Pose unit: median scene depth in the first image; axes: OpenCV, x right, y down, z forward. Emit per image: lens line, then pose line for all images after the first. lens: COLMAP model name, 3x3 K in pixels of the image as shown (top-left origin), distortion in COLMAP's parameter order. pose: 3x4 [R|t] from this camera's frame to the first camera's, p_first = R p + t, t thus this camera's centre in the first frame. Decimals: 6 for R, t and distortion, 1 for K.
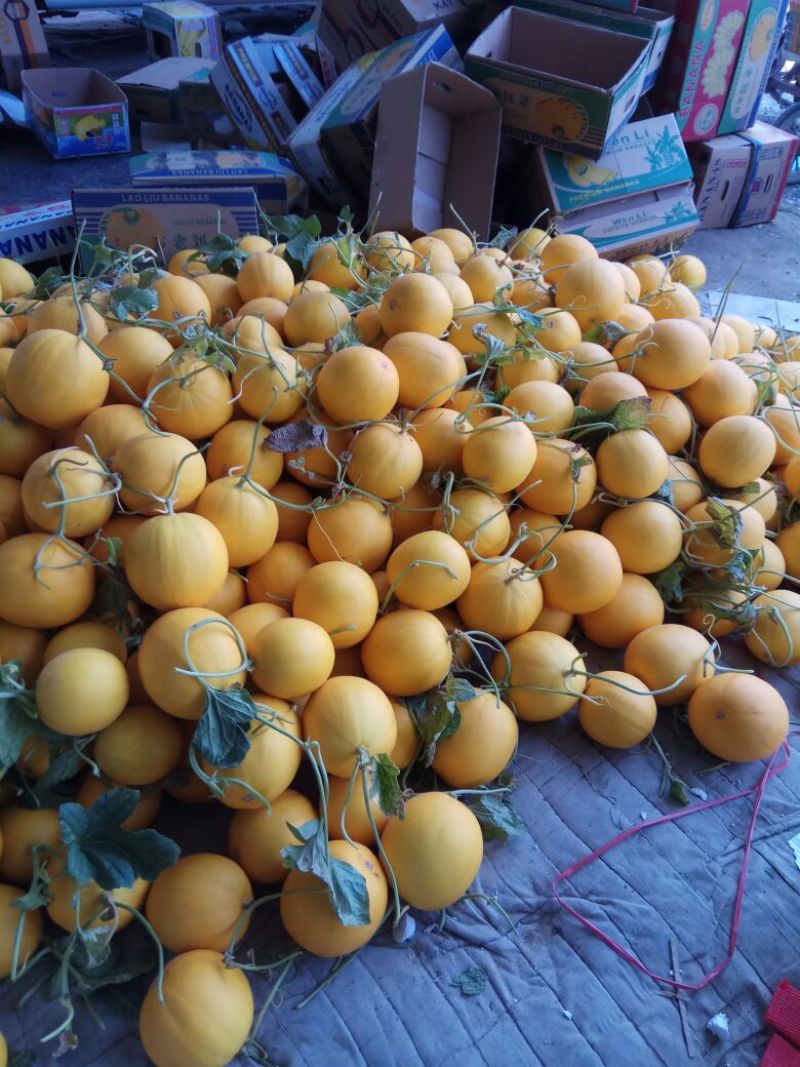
lens RADIAL K [[820.3, 0, 400.0], [0, 820.3, 533.5], [0, 0, 1]] dist [-0.002596, -0.010884]
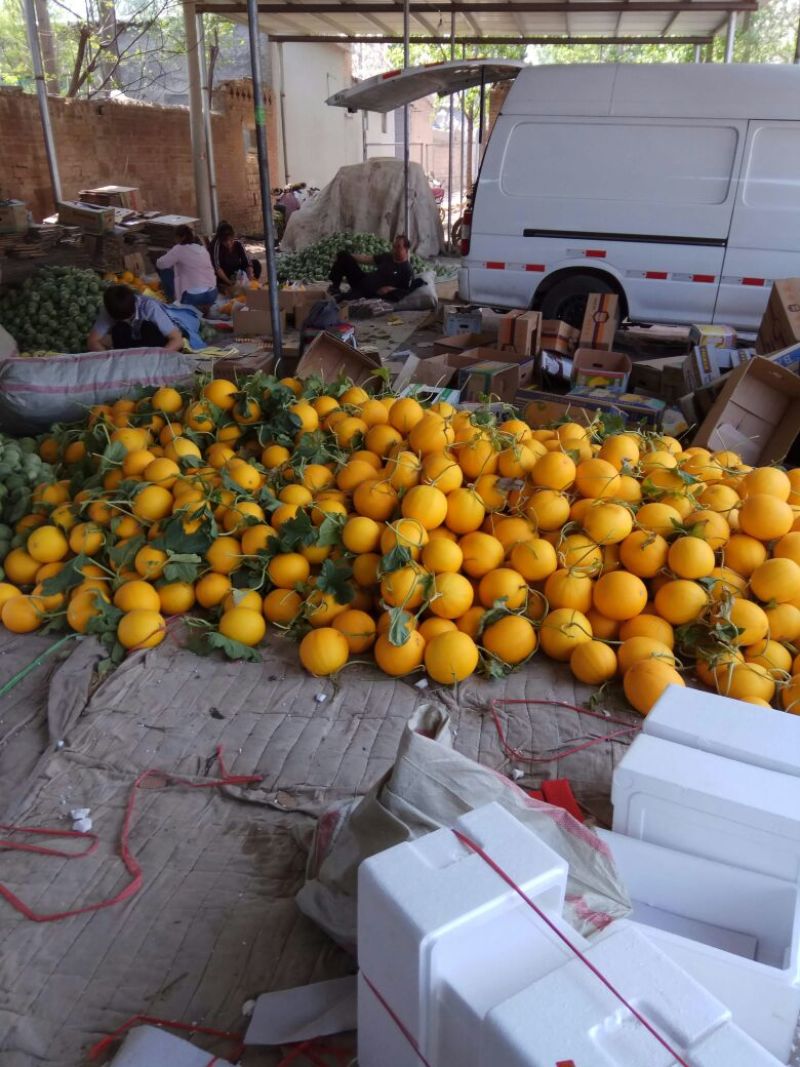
lens RADIAL K [[820.3, 0, 400.0], [0, 820.3, 533.5], [0, 0, 1]] dist [-0.002596, -0.010884]
pose [[0.736475, 0.255095, -0.626523, 0.954886], [-0.450042, 0.876237, -0.172253, 0.448521], [0.505042, 0.408822, 0.760130, -0.586953]]
